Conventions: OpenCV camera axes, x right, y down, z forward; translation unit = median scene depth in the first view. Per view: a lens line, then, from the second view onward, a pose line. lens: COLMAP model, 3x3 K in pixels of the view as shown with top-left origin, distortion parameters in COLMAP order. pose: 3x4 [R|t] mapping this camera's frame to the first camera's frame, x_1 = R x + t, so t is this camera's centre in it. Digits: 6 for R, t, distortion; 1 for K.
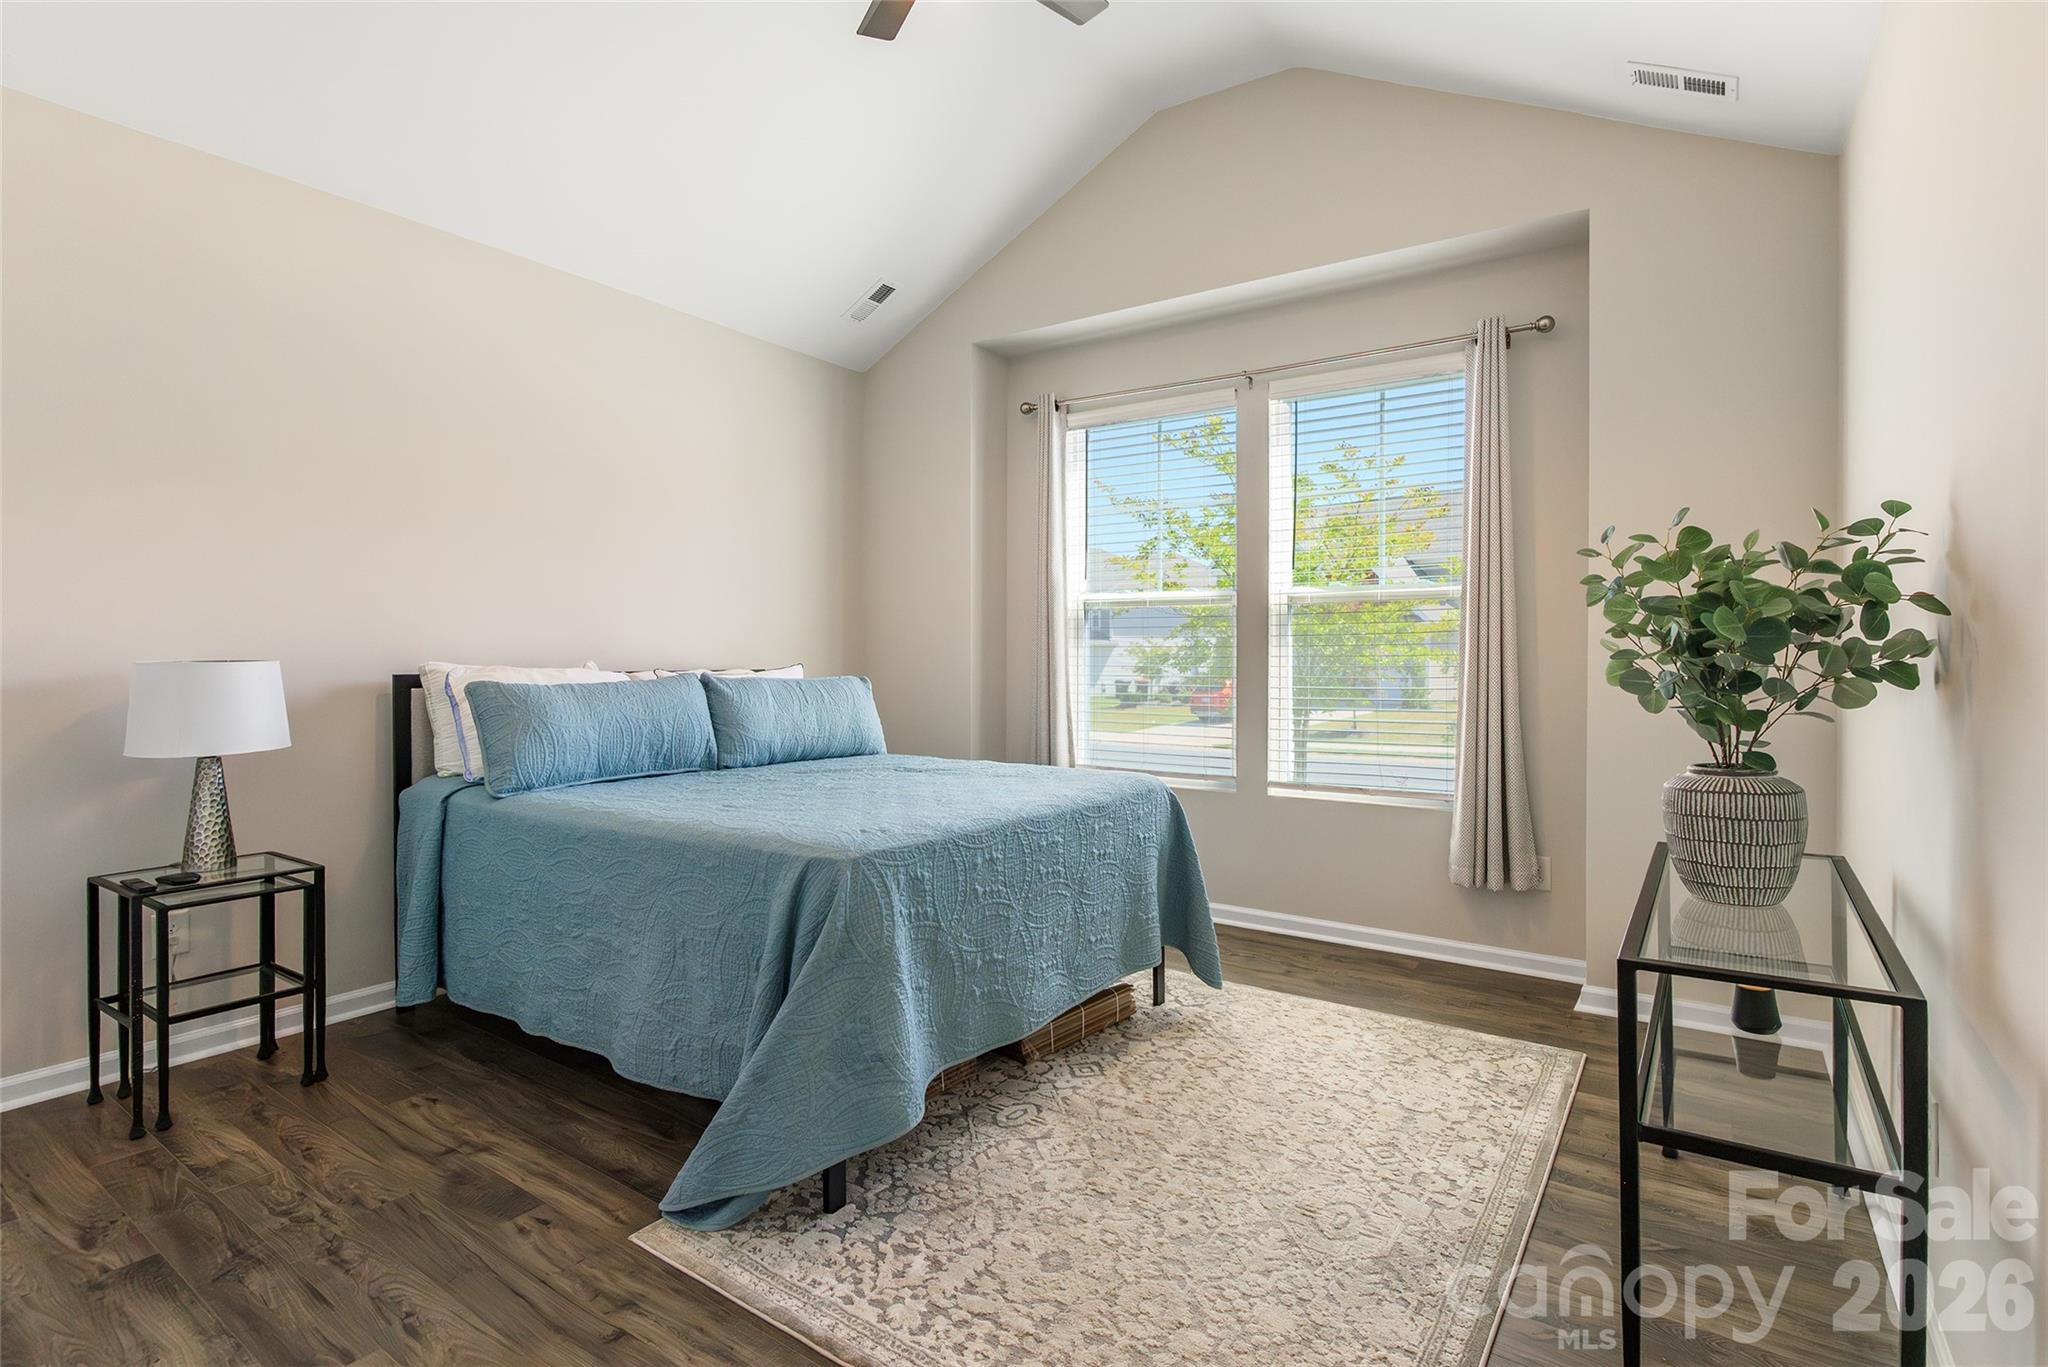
lens RADIAL K [[1004.4, 0, 1020.9], [0, 1004.4, 653.1], [0, 0, 1]] dist [-0.000797, 0.000084]
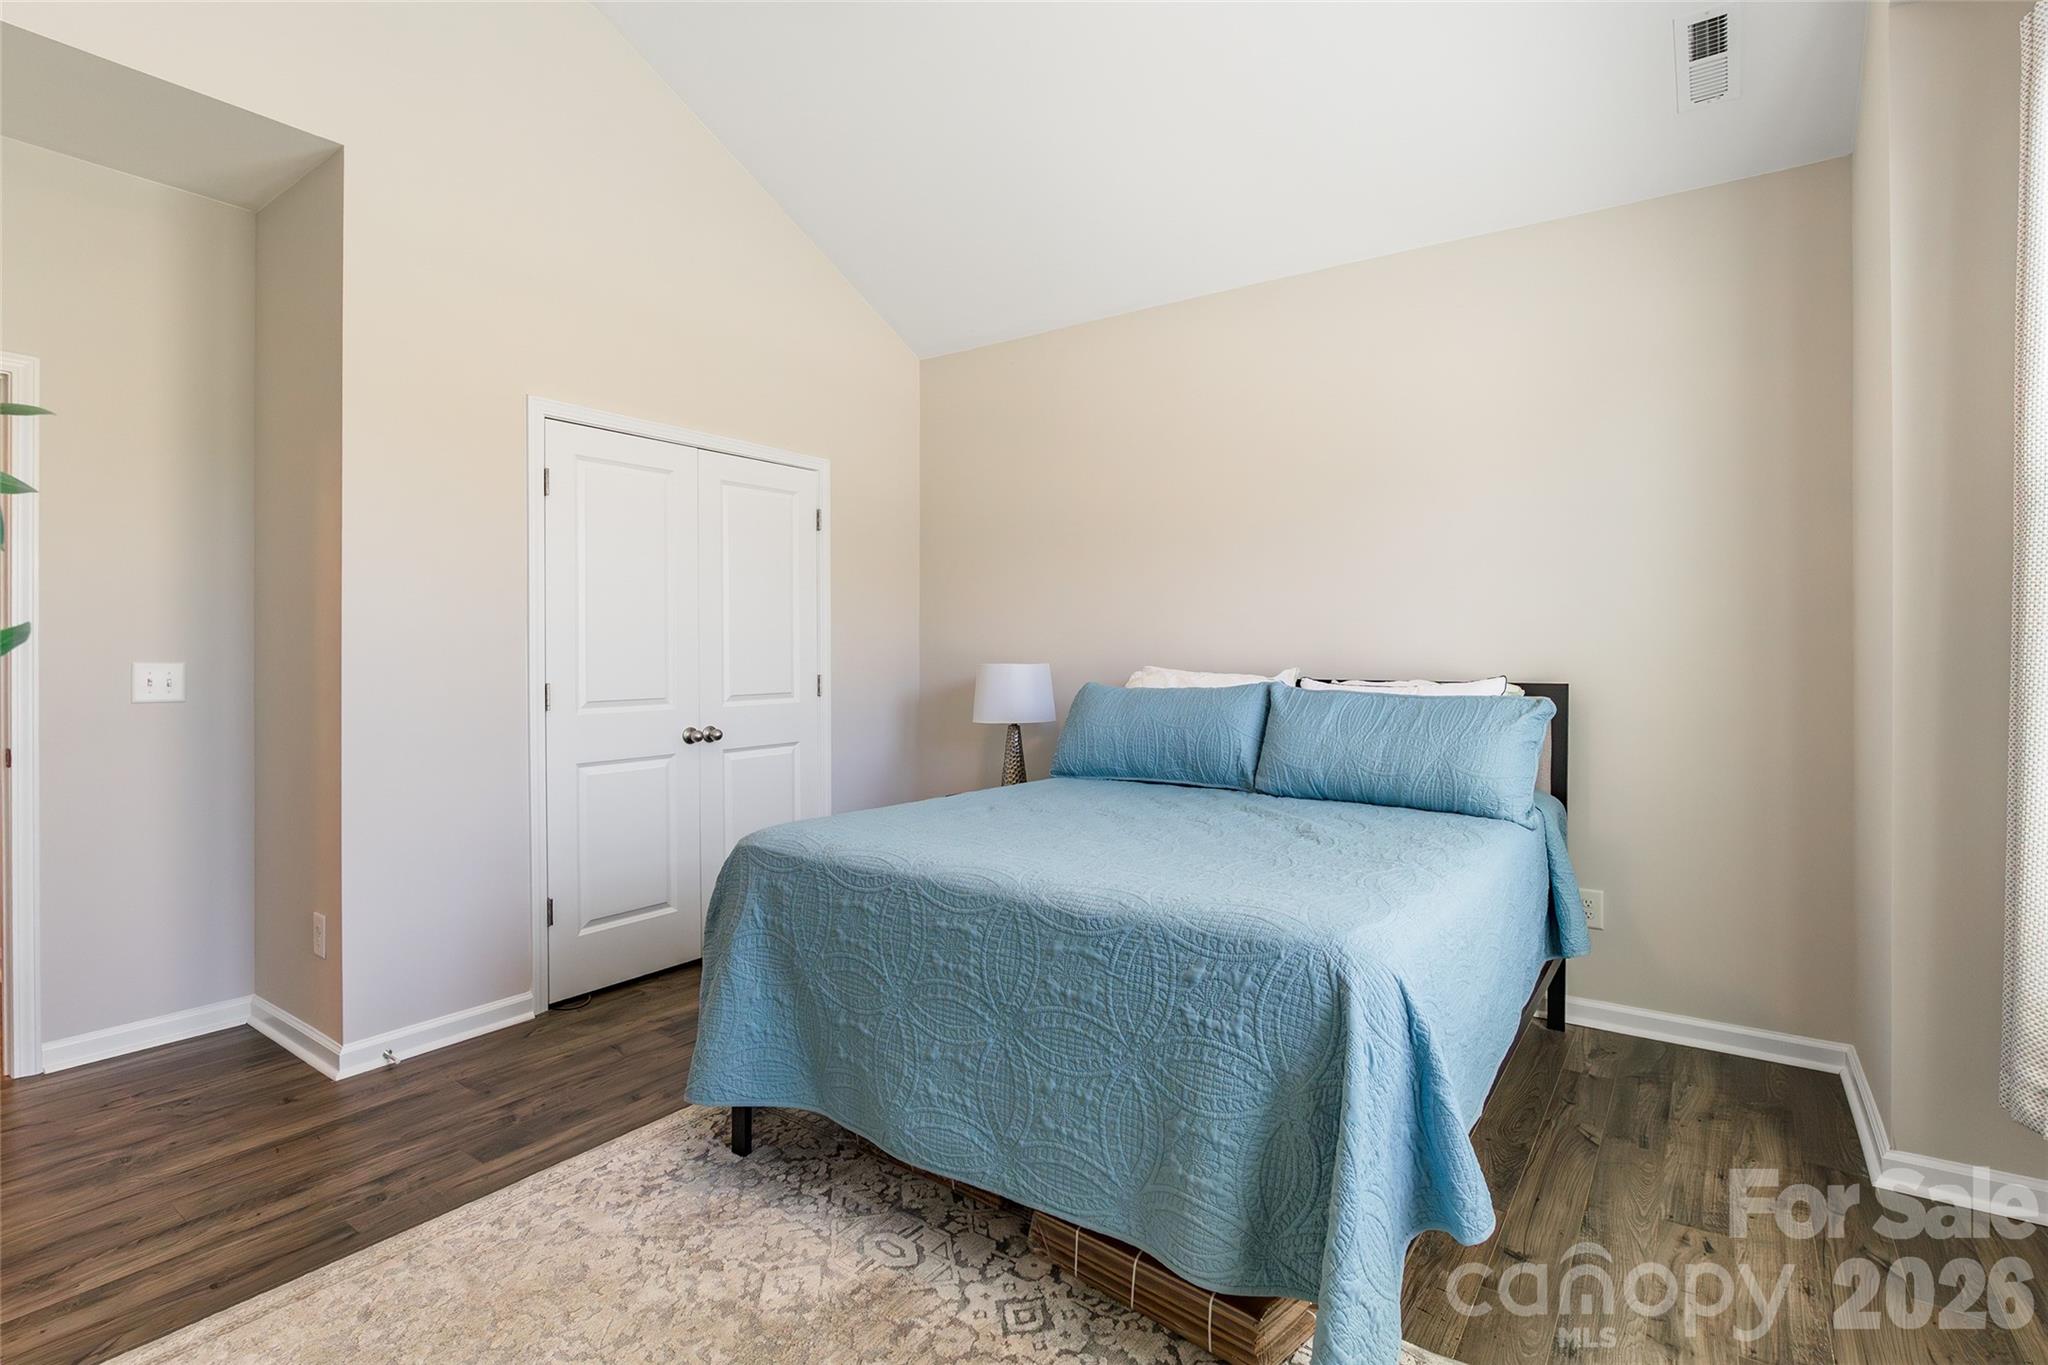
lens RADIAL K [[960.4, 0, 1029.2], [0, 960.4, 652.3], [0, 0, 1]] dist [-0.003799, -0.000116]
pose [[-0.005536, -0.003408, -0.999979, 0.698675], [-0.001758, 0.999993, -0.003398, -0.004259], [0.999983, 0.001739, -0.005542, 1.040860]]
